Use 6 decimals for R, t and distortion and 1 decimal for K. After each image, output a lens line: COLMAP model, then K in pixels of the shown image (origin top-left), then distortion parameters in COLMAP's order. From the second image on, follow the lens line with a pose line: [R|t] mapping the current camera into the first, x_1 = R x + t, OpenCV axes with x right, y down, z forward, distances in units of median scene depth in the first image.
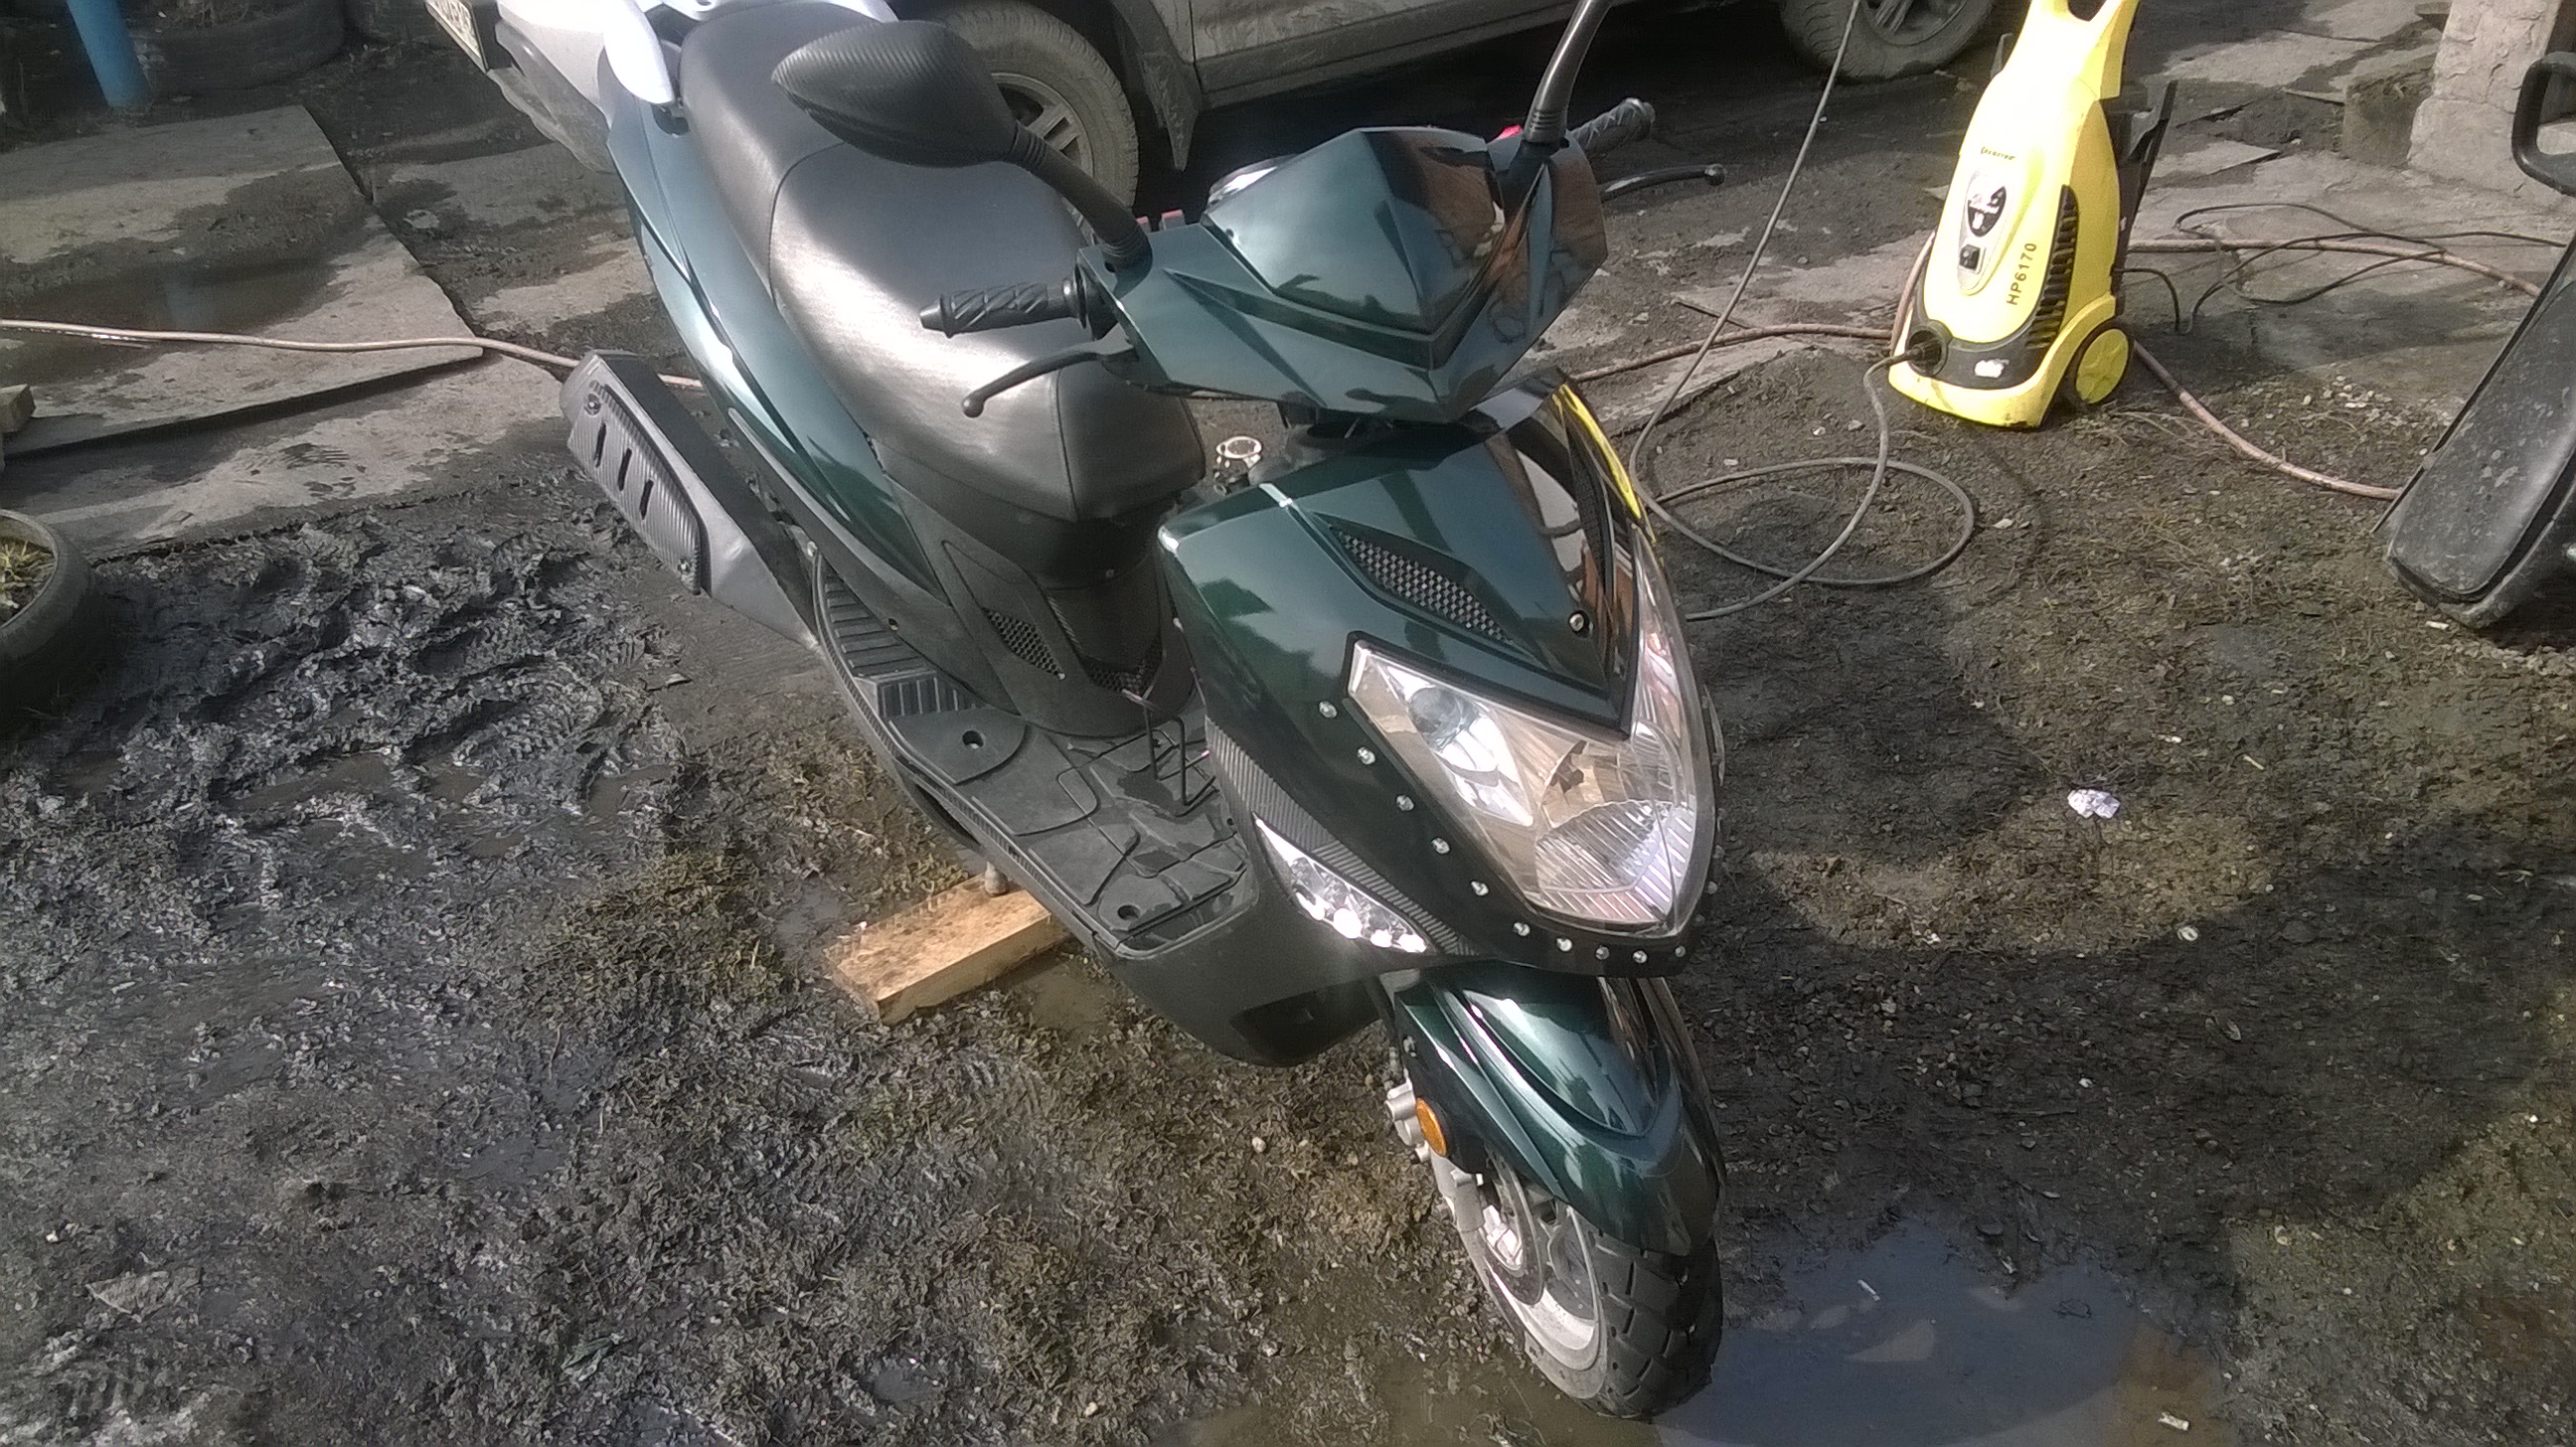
lens RADIAL K [[2031.8, 0, 1260.5], [0, 2031.8, 777.6], [0, 0, 1]] dist [0.120605, -0.165140]
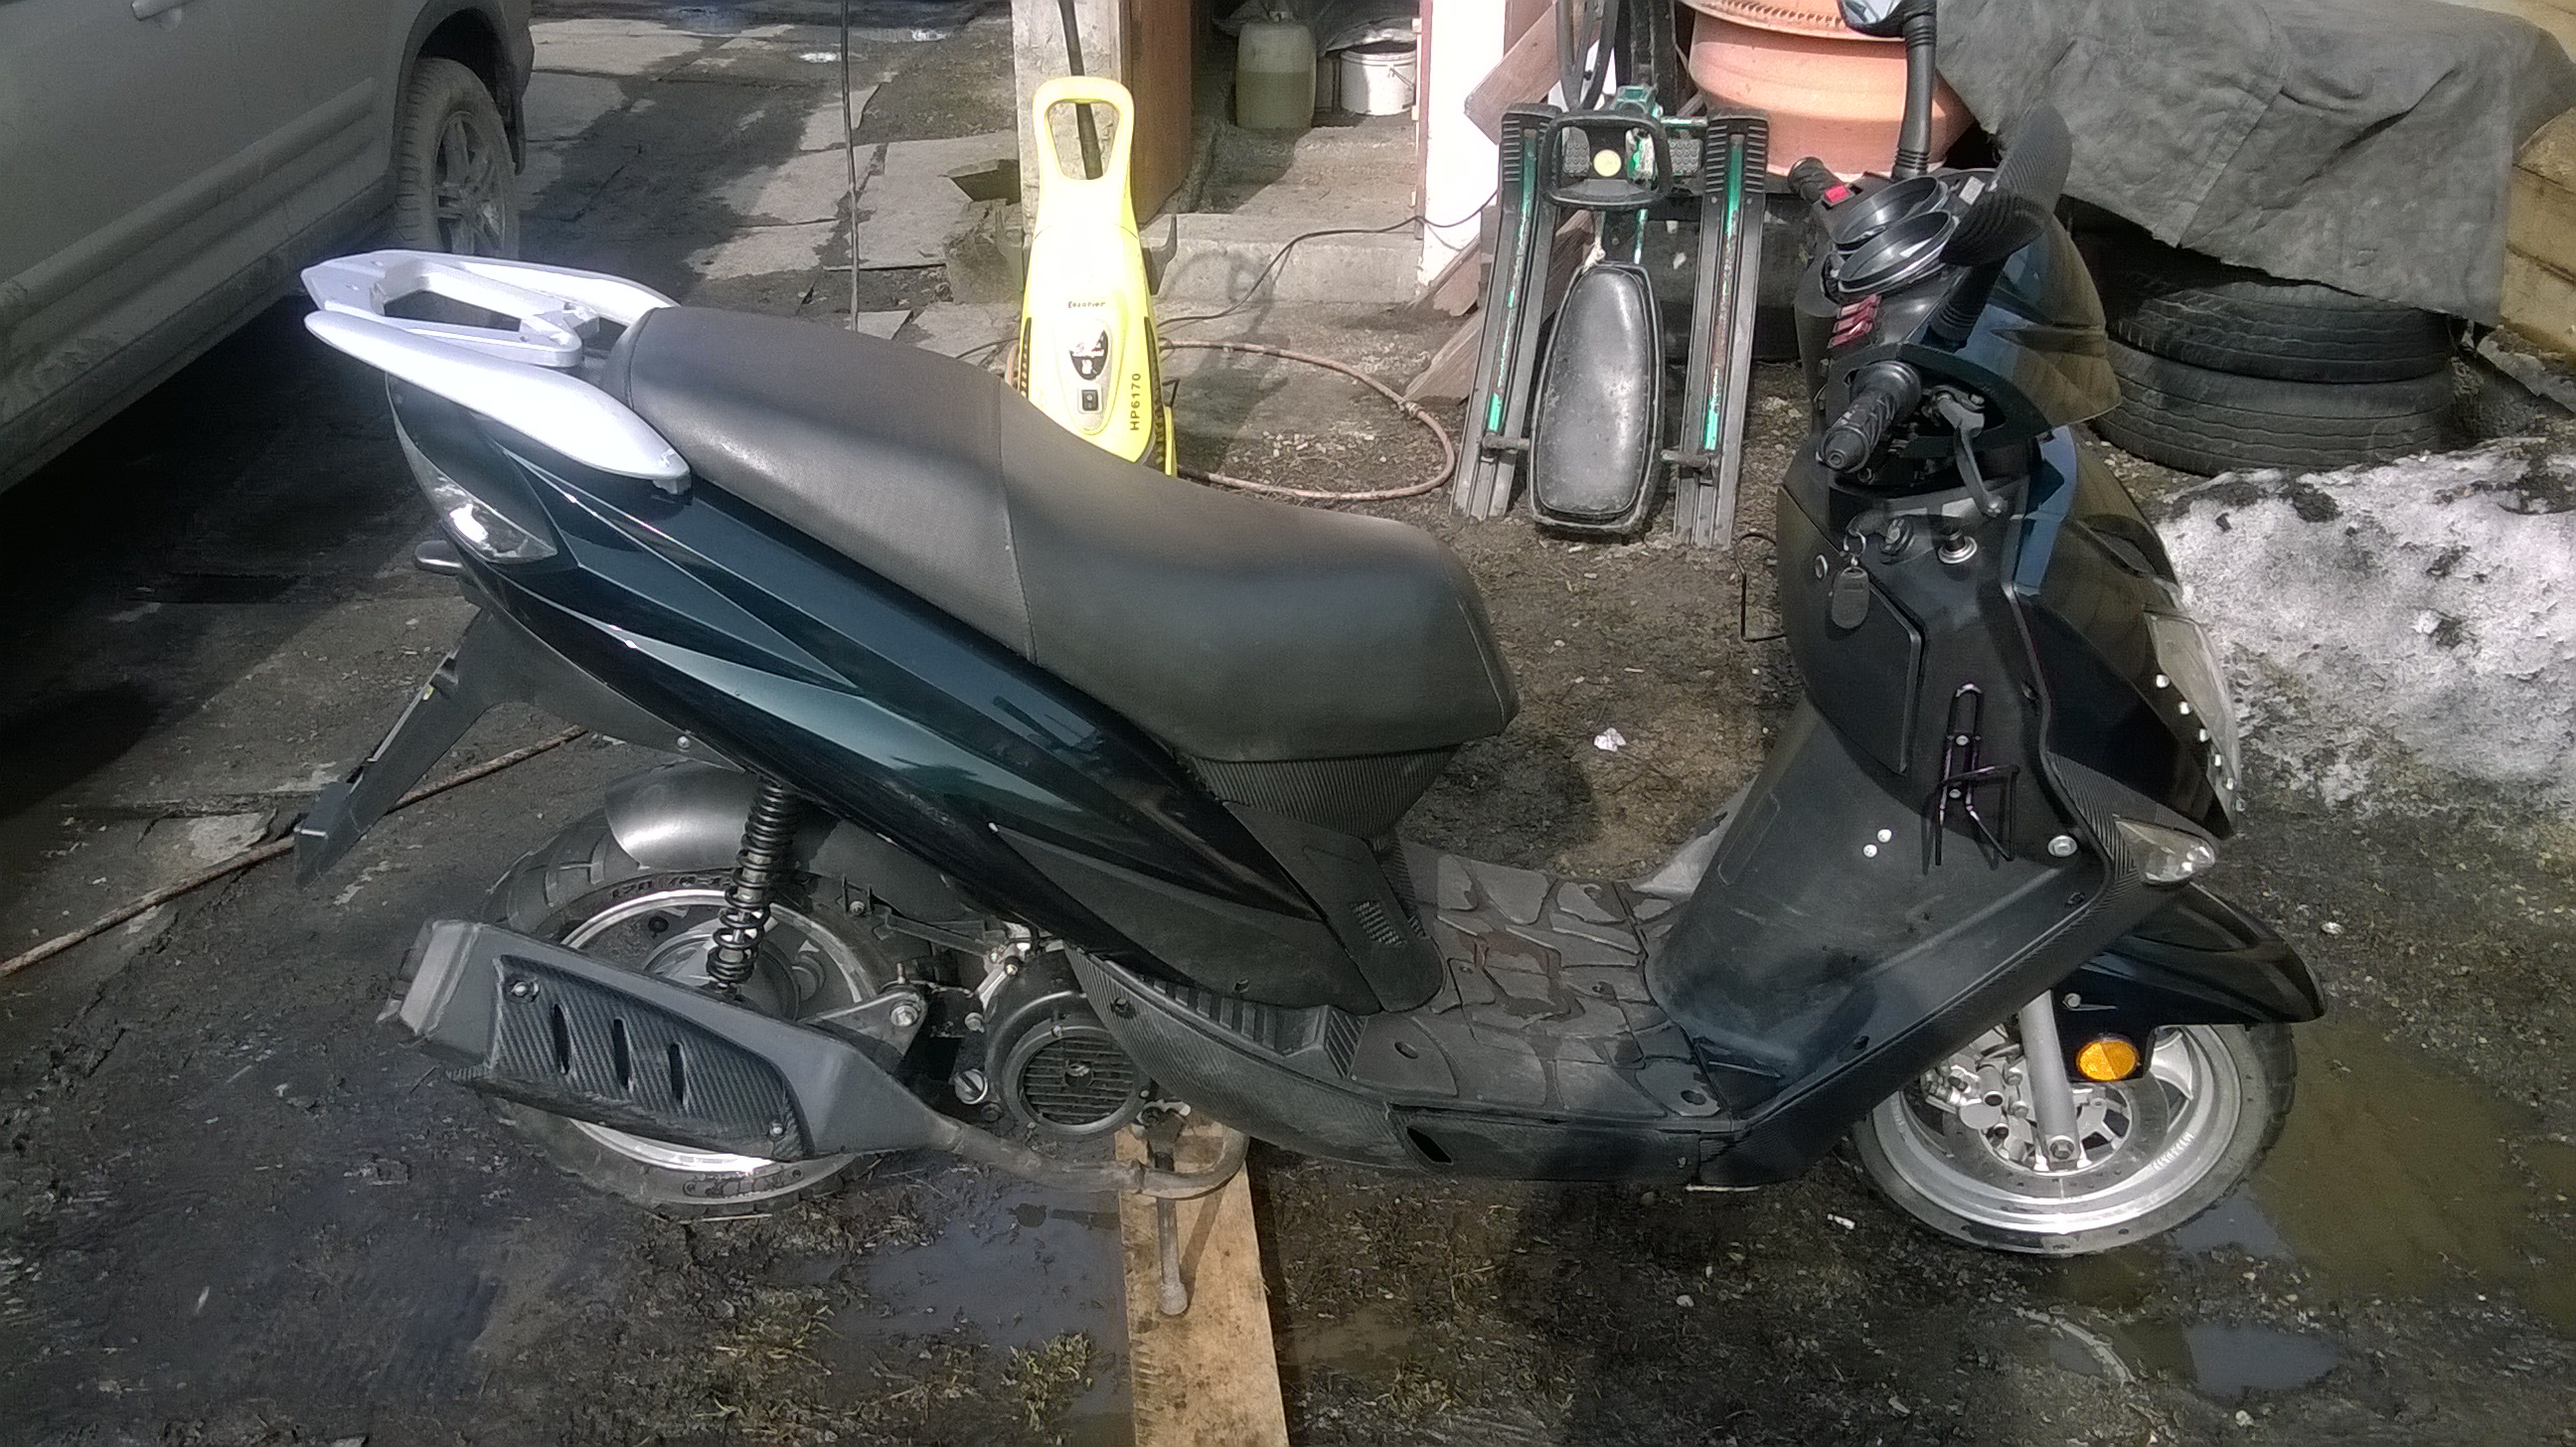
lens RADIAL K [[2054.3, 0, 1276.6], [0, 2054.3, 774.5], [0, 0, 1]] dist [0.117280, -0.160421]
pose [[0.515237, -0.365513, 0.775198, -0.587887], [0.459540, 0.881305, 0.110109, -0.176862], [-0.723432, 0.299502, 0.622049, 0.367222]]
